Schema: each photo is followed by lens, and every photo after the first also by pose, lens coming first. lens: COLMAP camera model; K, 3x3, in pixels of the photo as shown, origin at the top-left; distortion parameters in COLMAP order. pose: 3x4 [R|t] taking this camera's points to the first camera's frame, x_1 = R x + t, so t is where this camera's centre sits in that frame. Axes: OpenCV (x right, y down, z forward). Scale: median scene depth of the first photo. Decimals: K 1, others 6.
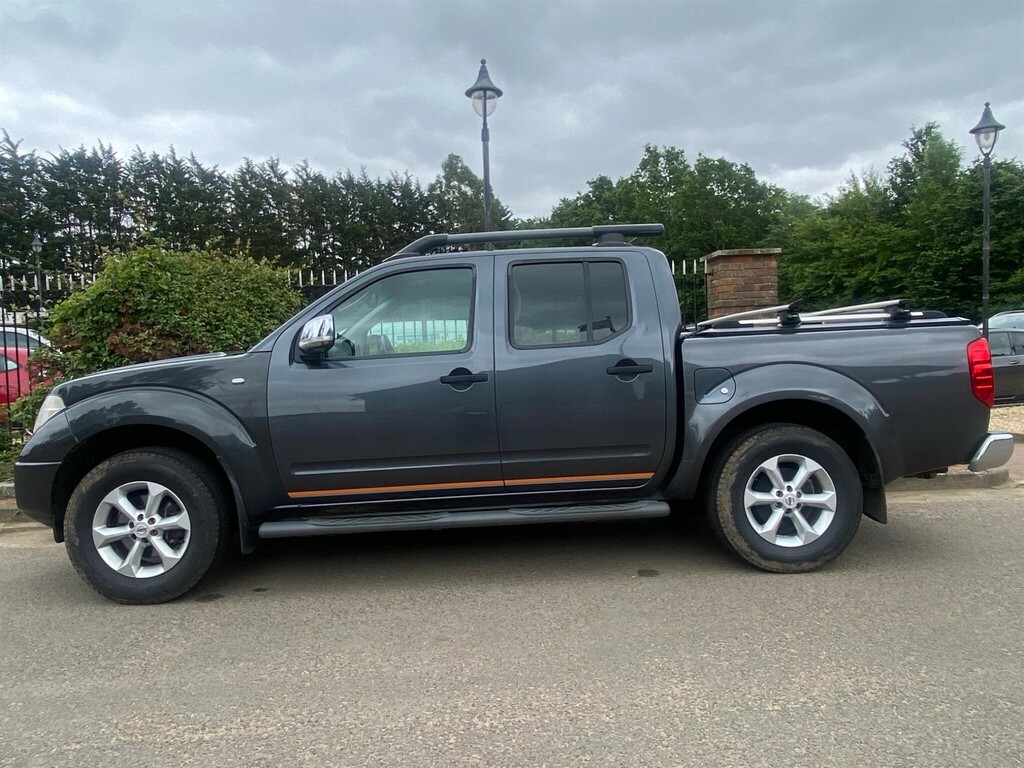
lens RADIAL K [[738.9, 0, 504.7], [0, 738.9, 382.6], [0, 0, 1]] dist [0.065175, -0.073613]
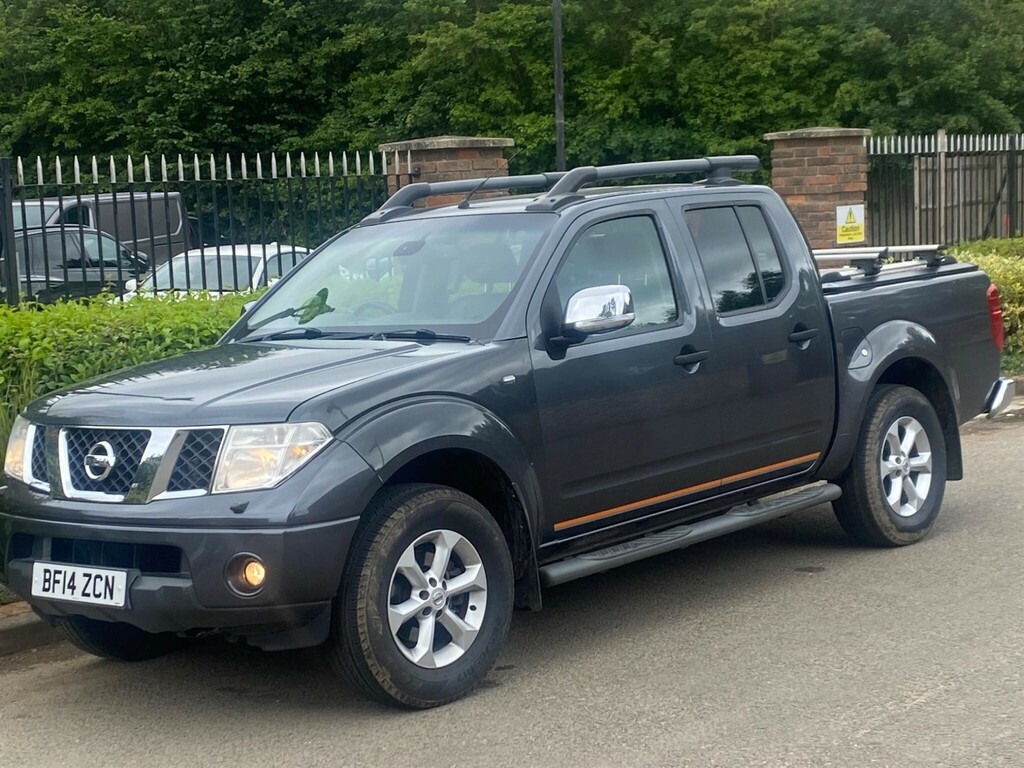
lens RADIAL K [[1789.3, 0, 464.6], [0, 1789.3, 452.8], [0, 0, 1]] dist [0.098522, 0.000000]
pose [[0.715885, -0.102426, 0.690665, -0.891432], [0.060407, 0.994558, 0.084881, -0.047061], [-0.695600, -0.019044, 0.718176, -0.128734]]
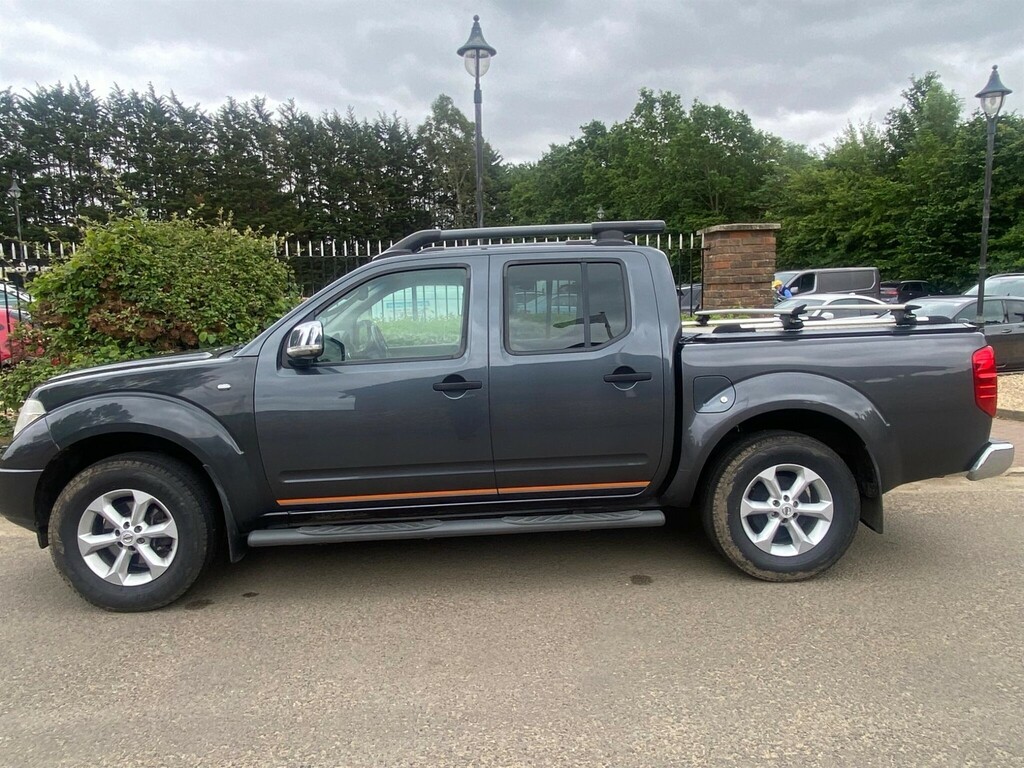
lens RADIAL K [[738.9, 0, 501.5], [0, 738.9, 383.0], [0, 0, 1]] dist [0.065175, -0.073613]
pose [[0.999896, 0.008574, 0.011620, -0.004836], [-0.009384, 0.997392, 0.071557, -0.044178], [-0.010976, -0.071659, 0.997369, 0.016874]]
